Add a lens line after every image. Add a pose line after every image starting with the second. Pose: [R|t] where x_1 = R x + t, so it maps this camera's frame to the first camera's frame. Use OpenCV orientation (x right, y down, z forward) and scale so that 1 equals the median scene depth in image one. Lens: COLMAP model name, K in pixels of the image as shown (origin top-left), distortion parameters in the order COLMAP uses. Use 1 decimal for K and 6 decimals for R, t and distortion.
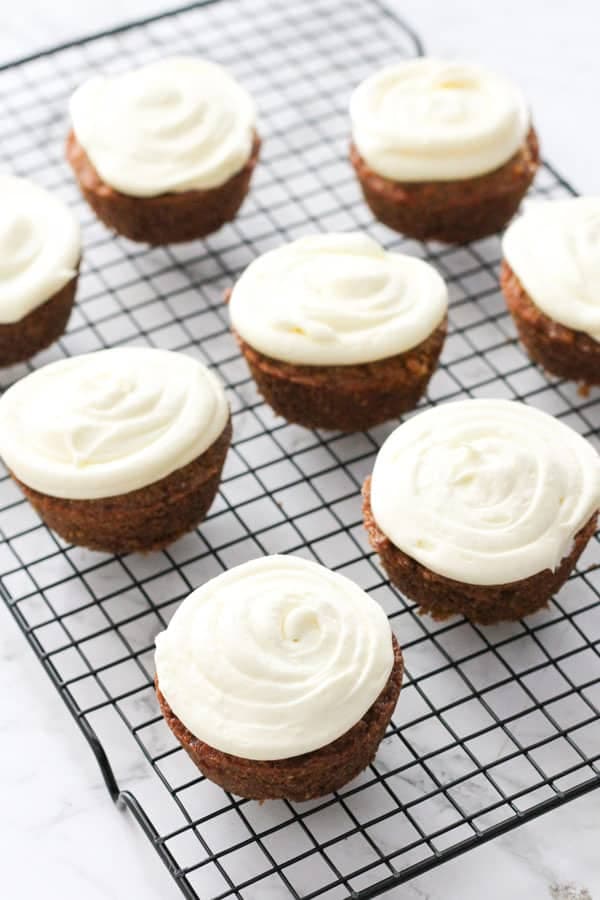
lens RADIAL K [[2574.3, 0, 300.0], [0, 2574.3, 450.0], [0, 0, 1]] dist [-0.121194, 0.016187]
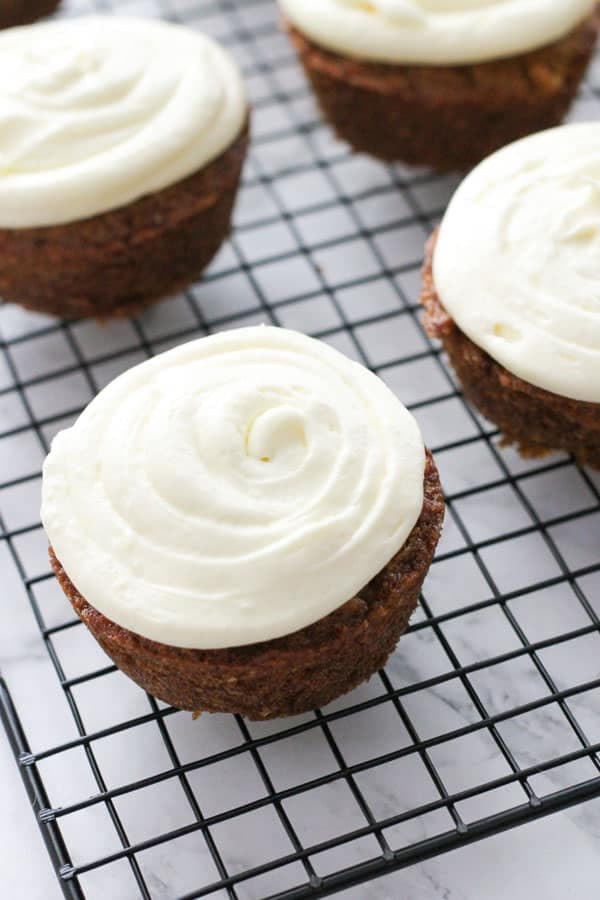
lens RADIAL K [[2574.3, 0, 300.0], [0, 2574.3, 450.0], [0, 0, 1]] dist [-0.121194, 0.016187]
pose [[0.989357, 0.085136, -0.118003, 0.076580], [-0.079805, 0.995596, 0.049193, 0.039444], [0.121672, -0.039252, 0.991794, 0.377484]]
